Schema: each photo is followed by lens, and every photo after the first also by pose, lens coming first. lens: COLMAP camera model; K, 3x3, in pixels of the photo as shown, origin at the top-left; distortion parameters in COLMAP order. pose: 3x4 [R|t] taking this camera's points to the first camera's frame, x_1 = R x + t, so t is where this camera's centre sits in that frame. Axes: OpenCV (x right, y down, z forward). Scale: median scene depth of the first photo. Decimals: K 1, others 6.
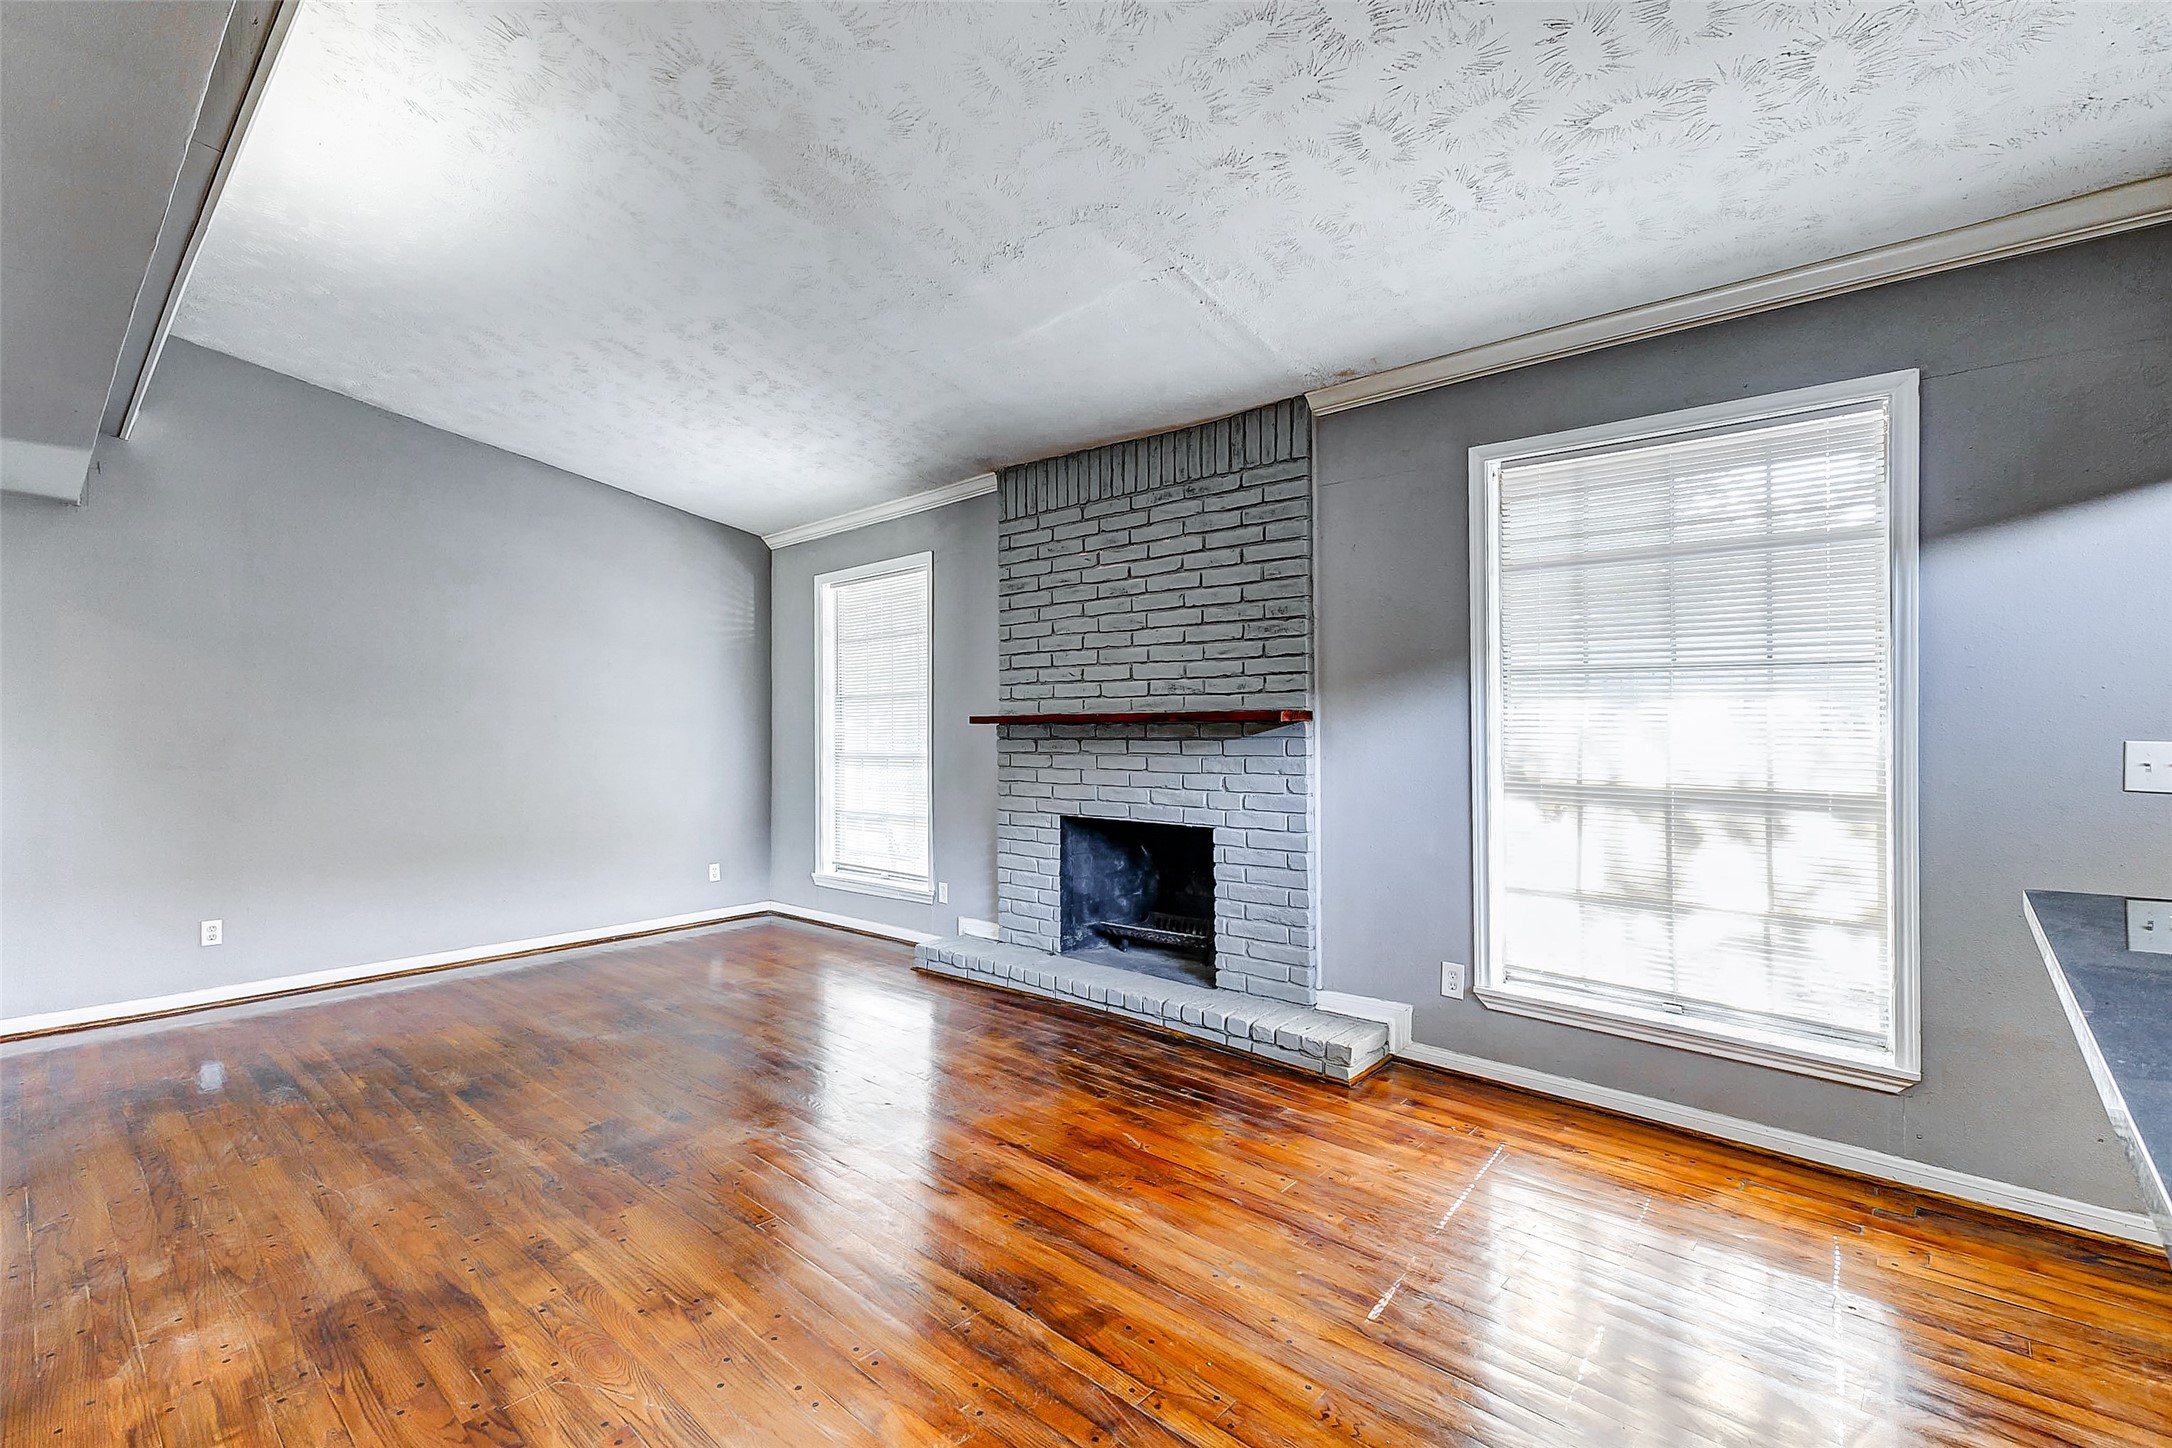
lens RADIAL K [[961.2, 0, 1086.0], [0, 961.2, 724.0], [0, 0, 1]] dist [0.018008, -0.000274]
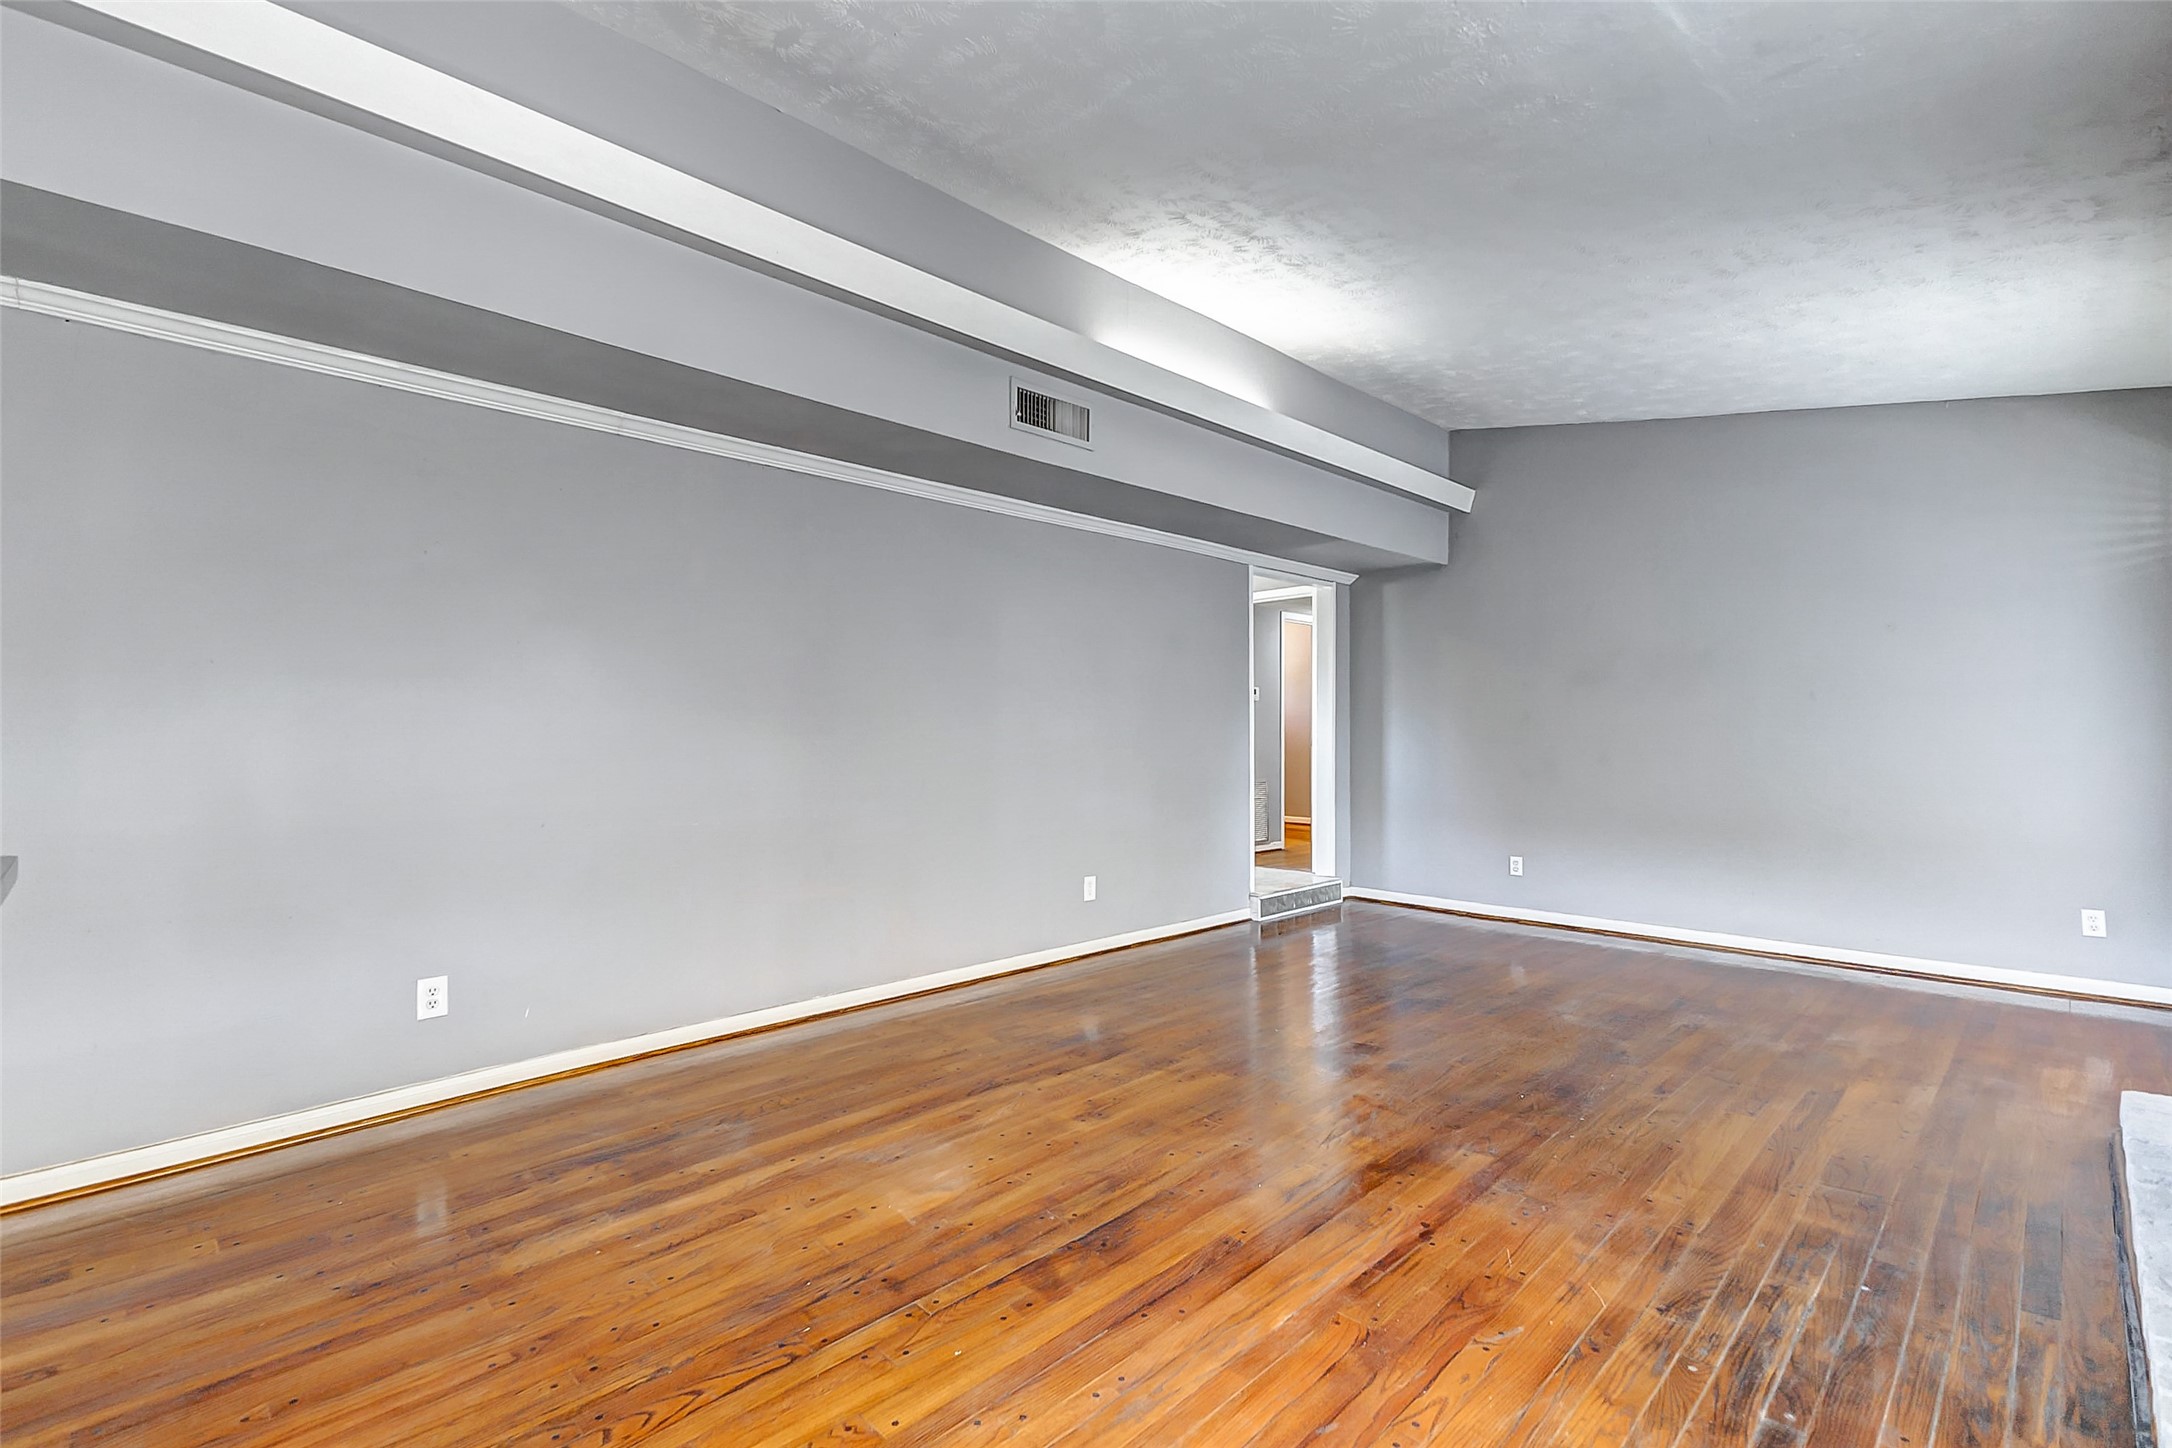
lens RADIAL K [[973.8, 0, 1112.3], [0, 973.8, 722.2], [0, 0, 1]] dist [0.012615, -0.000071]
pose [[-0.050538, -0.007871, -0.998691, 0.499090], [0.006614, 0.999944, -0.008216, 0.027466], [0.998700, -0.007021, -0.050483, 0.559615]]
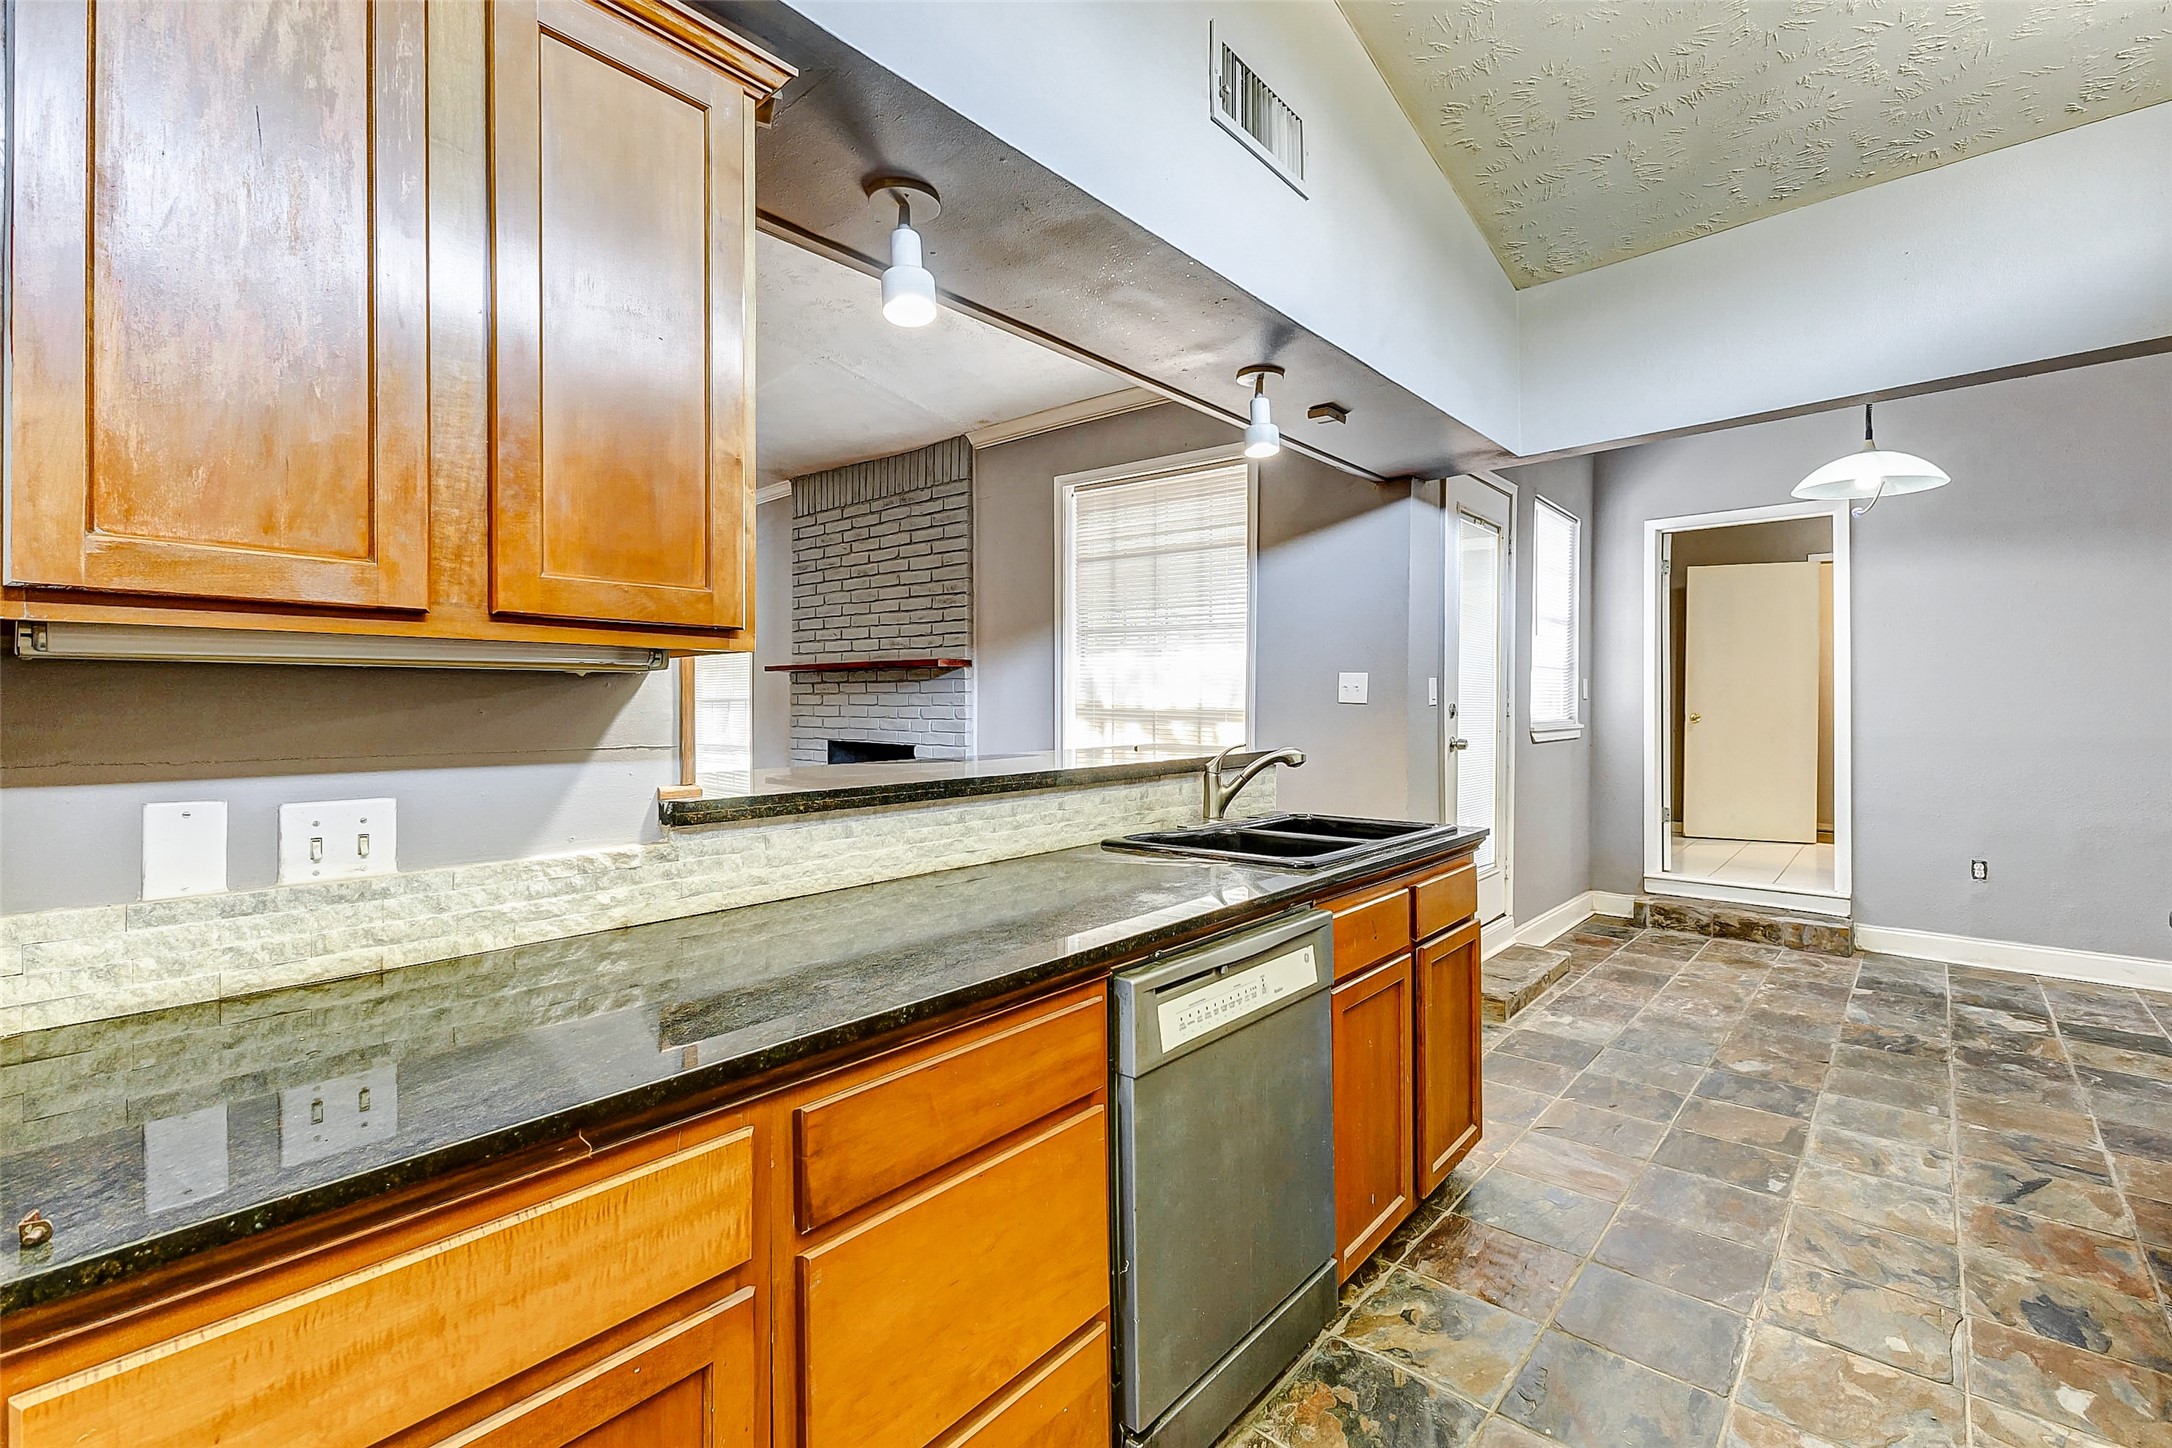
lens RADIAL K [[937.8, 0, 1086.5], [0, 937.8, 711.1], [0, 0, 1]] dist [0.011691, -0.004711]
pose [[0.999964, 0.005574, 0.006471, 0.374088], [-0.005691, 0.999819, 0.018133, 0.033364], [-0.006369, -0.018169, 0.999815, -0.352549]]
